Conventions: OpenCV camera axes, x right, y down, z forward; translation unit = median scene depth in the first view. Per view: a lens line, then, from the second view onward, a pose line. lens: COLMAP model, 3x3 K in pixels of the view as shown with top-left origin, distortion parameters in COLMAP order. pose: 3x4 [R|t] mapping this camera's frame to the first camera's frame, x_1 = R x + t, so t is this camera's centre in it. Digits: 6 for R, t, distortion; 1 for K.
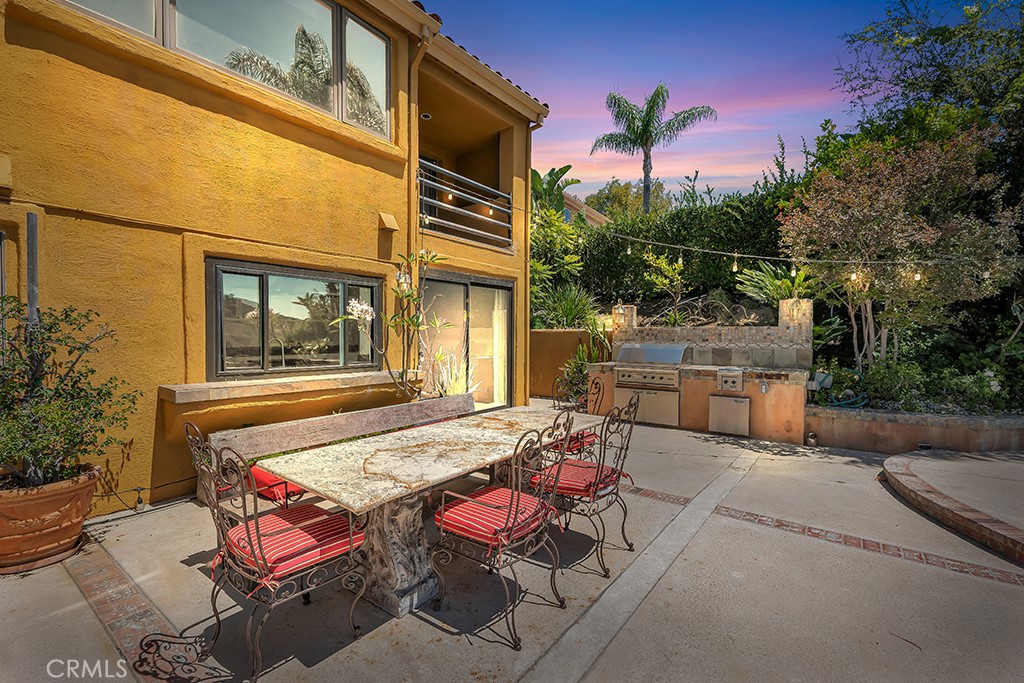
lens RADIAL K [[465.9, 0, 508.3], [0, 465.9, 347.7], [0, 0, 1]] dist [0.003451, -0.002465]
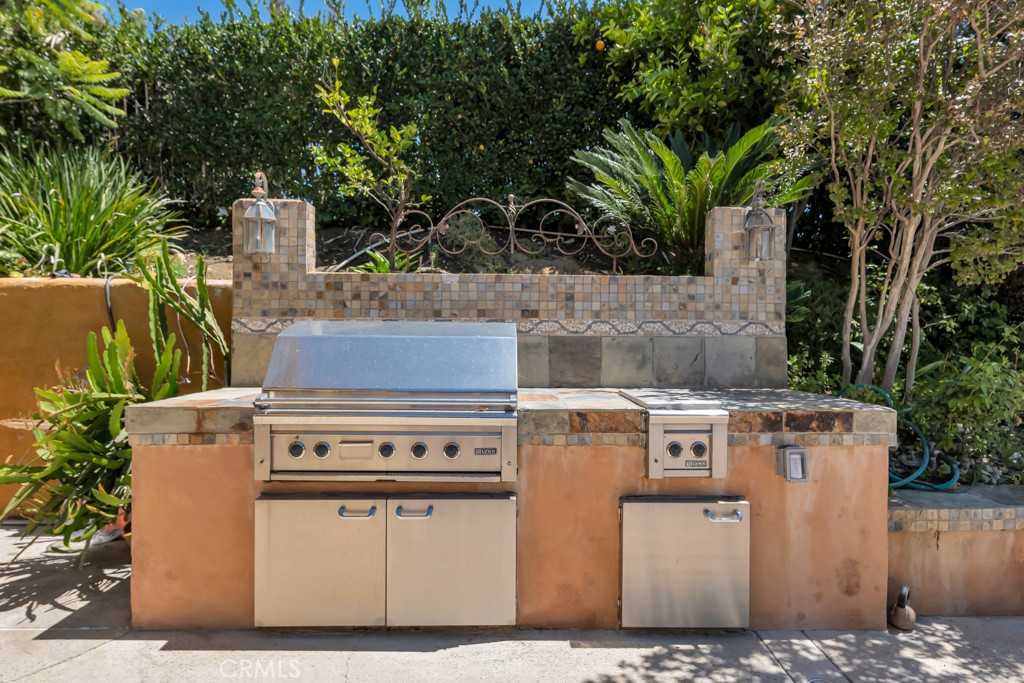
lens RADIAL K [[618.7, 0, 512.1], [0, 618.7, 340.3], [0, 0, 1]] dist [0.002028, -0.000537]
pose [[0.775909, -0.005507, 0.630821, 0.127948], [0.011621, 0.999917, -0.005564, 0.006243], [-0.630738, 0.011649, 0.775908, 0.662496]]
